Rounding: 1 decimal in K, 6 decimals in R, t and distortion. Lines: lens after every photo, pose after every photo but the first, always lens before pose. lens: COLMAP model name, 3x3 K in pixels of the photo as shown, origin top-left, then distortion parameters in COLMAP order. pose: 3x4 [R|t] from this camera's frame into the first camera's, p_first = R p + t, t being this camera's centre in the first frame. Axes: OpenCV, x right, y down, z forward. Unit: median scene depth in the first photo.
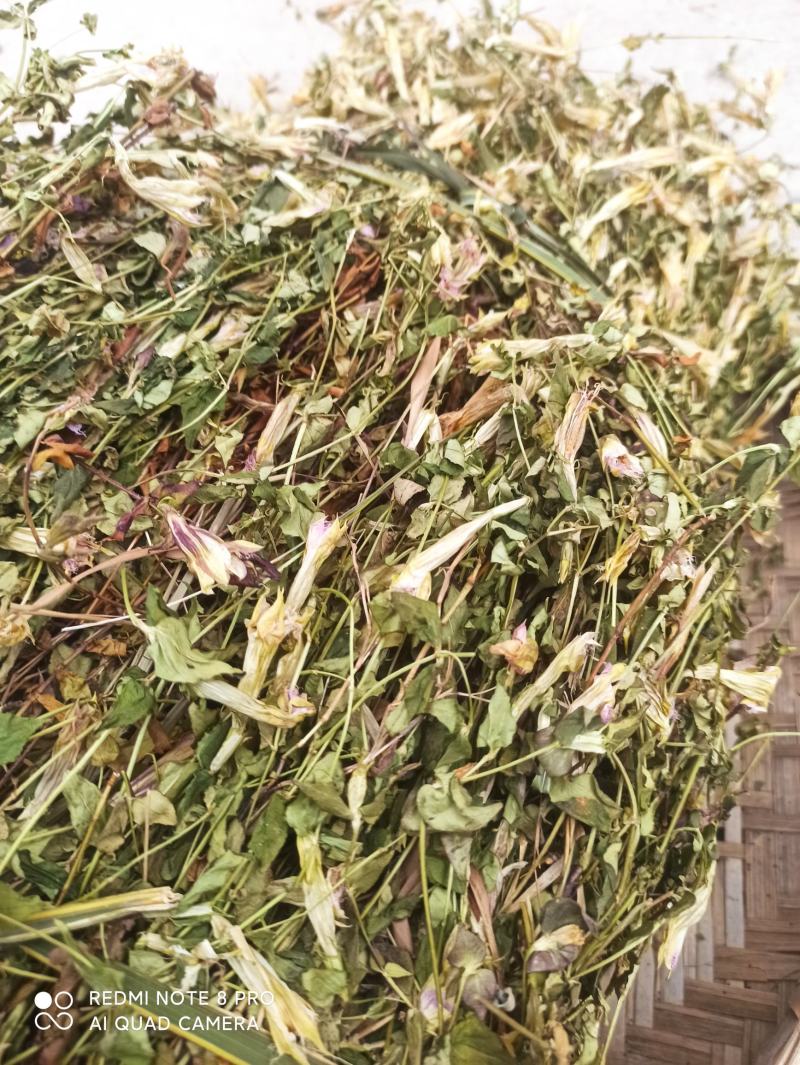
lens RADIAL K [[817.2, 0, 400.0], [0, 817.2, 532.5], [0, 0, 1]] dist [0.003989, -0.008504]
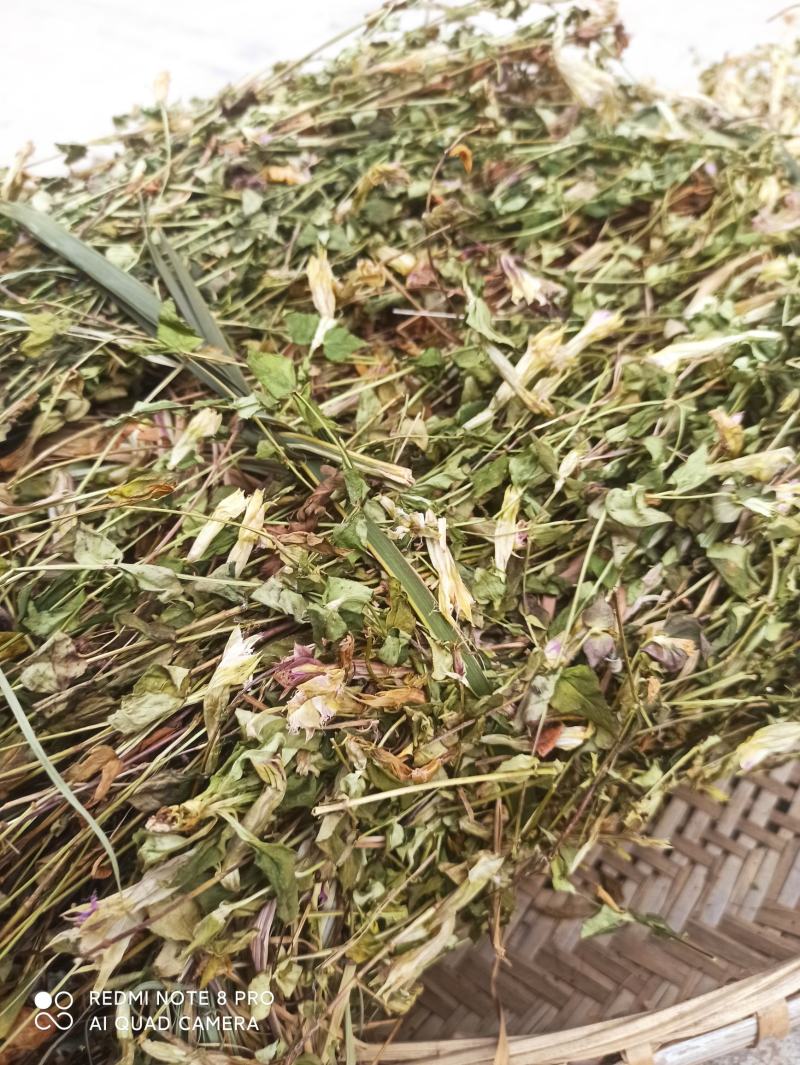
lens RADIAL K [[817.2, 0, 400.0], [0, 817.2, 532.5], [0, 0, 1]] dist [0.003989, -0.008504]
pose [[0.895242, 0.386466, -0.221777, 0.027569], [-0.405076, 0.913235, -0.043767, 0.434608], [0.185619, 0.129019, 0.974115, -0.217544]]
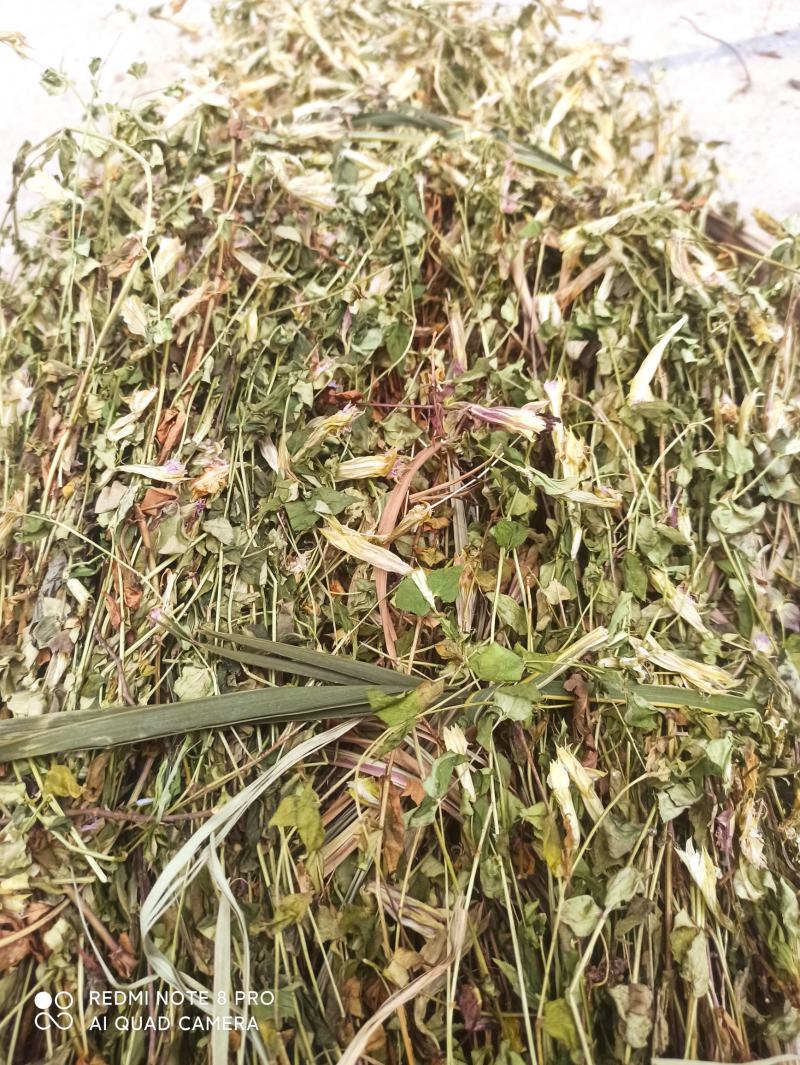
lens RADIAL K [[817.2, 0, 400.0], [0, 817.2, 532.5], [0, 0, 1]] dist [0.003989, -0.008504]
pose [[0.916462, -0.355848, 0.182948, -0.607160], [0.344752, 0.934335, 0.090351, 0.010041], [-0.203086, -0.019731, 0.978962, -0.273745]]
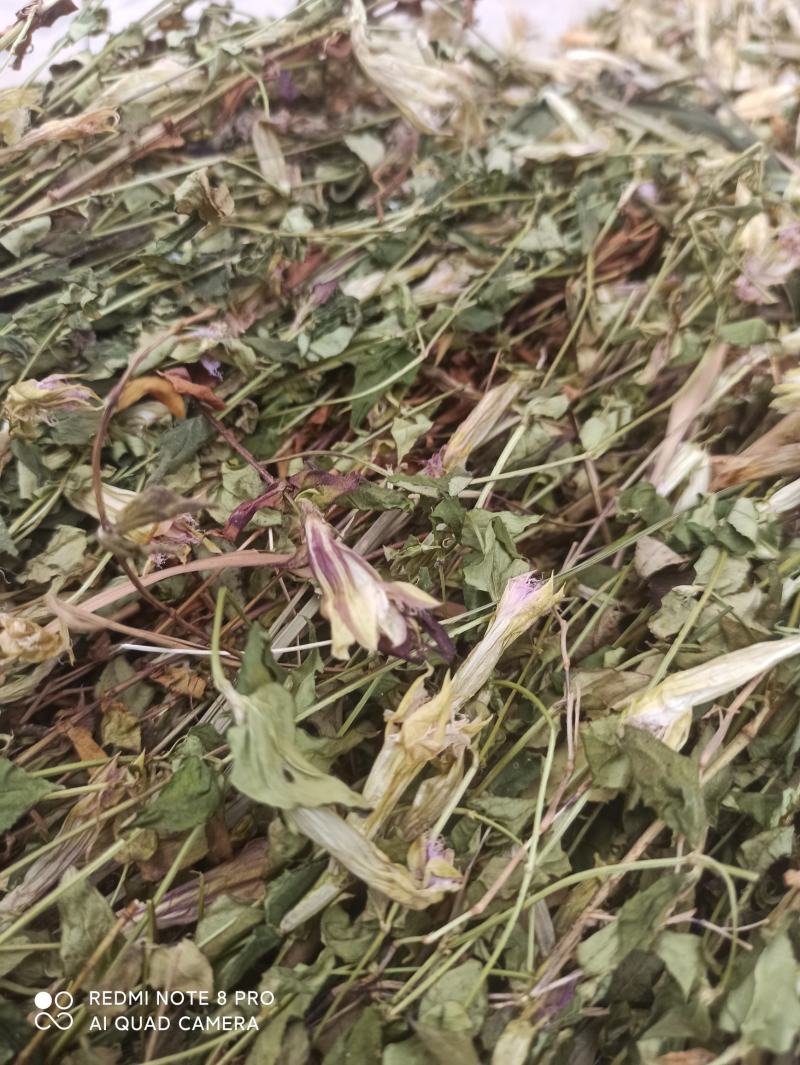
lens RADIAL K [[840.5, 0, 400.0], [0, 840.5, 532.5], [0, 0, 1]] dist [-0.014584, -0.012190]
pose [[0.963099, 0.228726, -0.141861, -0.096954], [-0.231096, 0.972931, -0.000236, -0.022724], [0.137967, 0.033011, 0.989887, 0.292259]]
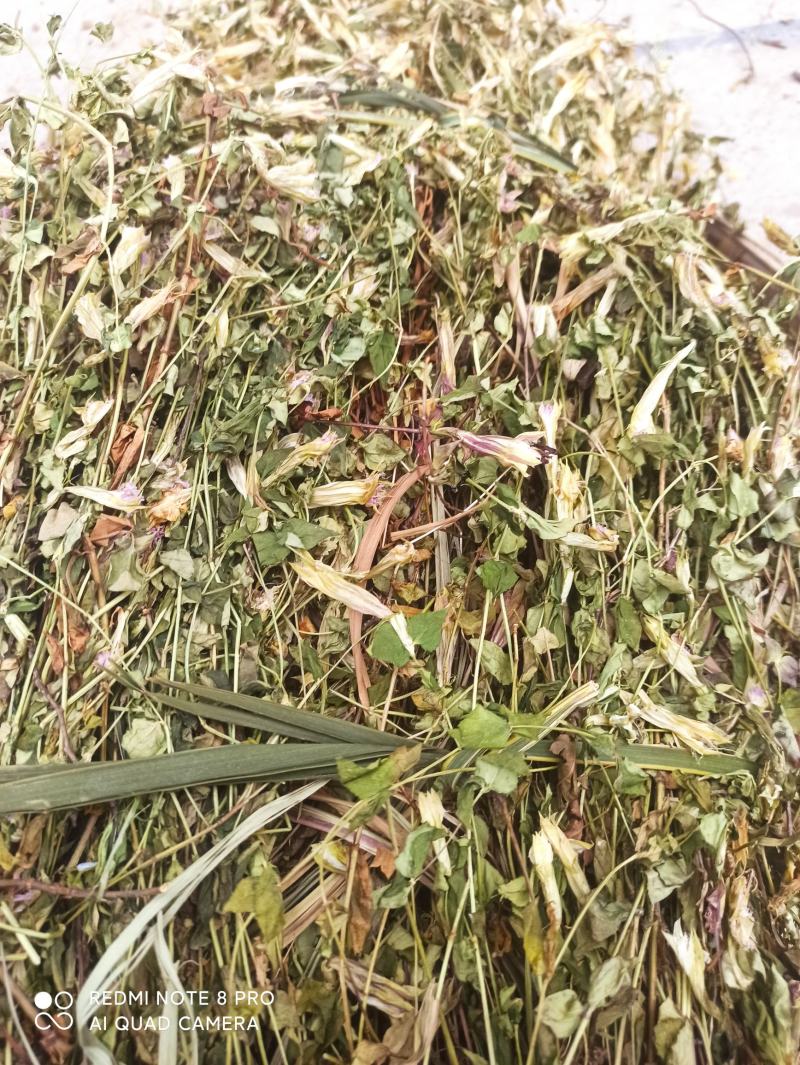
lens RADIAL K [[827.5, 0, 400.0], [0, 827.5, 532.5], [0, 0, 1]] dist [-0.000524, -0.004687]
pose [[0.921502, -0.327252, 0.209140, -0.578359], [0.304035, 0.942929, 0.135823, -0.065198], [-0.241653, -0.061575, 0.968407, -0.185719]]
